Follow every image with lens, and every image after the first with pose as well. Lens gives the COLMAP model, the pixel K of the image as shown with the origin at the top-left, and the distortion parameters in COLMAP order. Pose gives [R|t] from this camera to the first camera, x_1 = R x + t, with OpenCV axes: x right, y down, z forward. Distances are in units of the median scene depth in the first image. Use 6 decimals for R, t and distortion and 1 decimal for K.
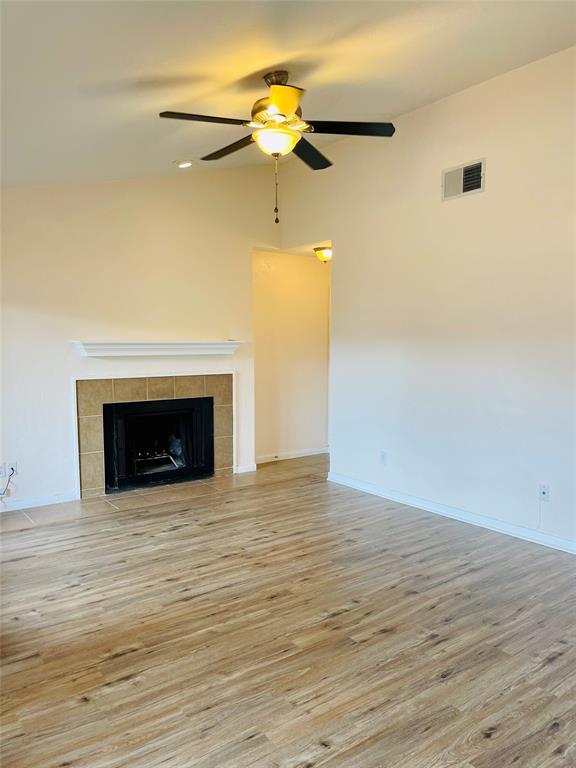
lens RADIAL K [[581.4, 0, 285.2], [0, 581.4, 389.1], [0, 0, 1]] dist [0.039143, -0.037765]
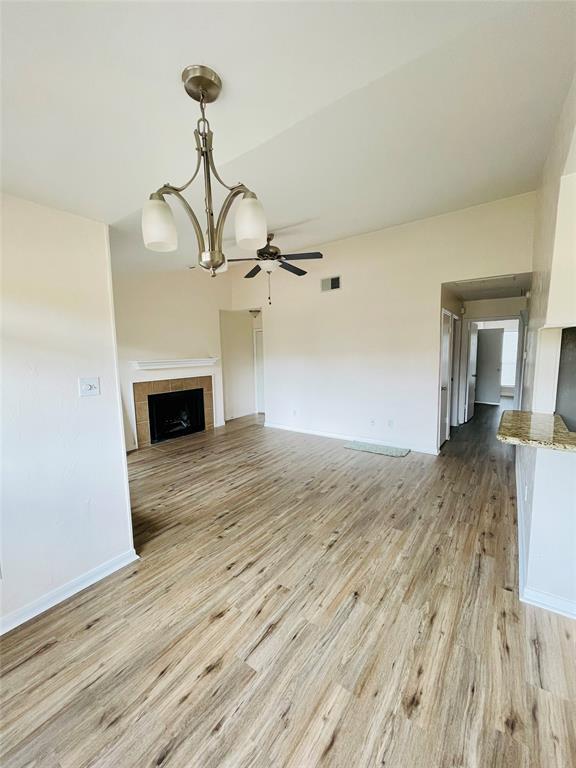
lens RADIAL K [[310.3, 0, 284.8], [0, 310.3, 380.8], [0, 0, 1]] dist [0.011837, 0.000055]
pose [[0.954338, -0.047220, 0.294974, -0.230205], [0.045678, 0.998883, 0.012119, -0.014576], [-0.295217, 0.001909, 0.955428, -0.066756]]
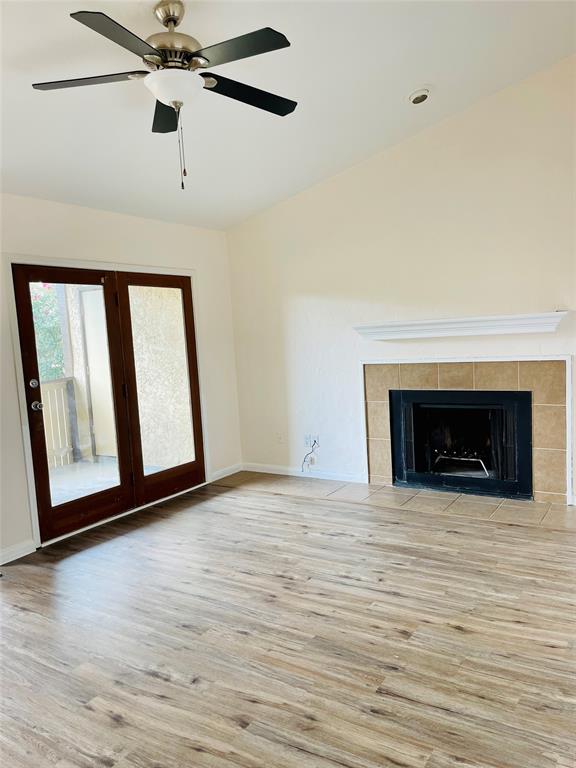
lens RADIAL K [[581.4, 0, 287.1], [0, 581.4, 382.6], [0, 0, 1]] dist [0.039143, -0.037765]
pose [[0.351724, 0.064525, -0.933877, 0.622392], [-0.024037, 0.997915, 0.059897, -0.047370], [0.935795, 0.001381, 0.352541, 0.628883]]
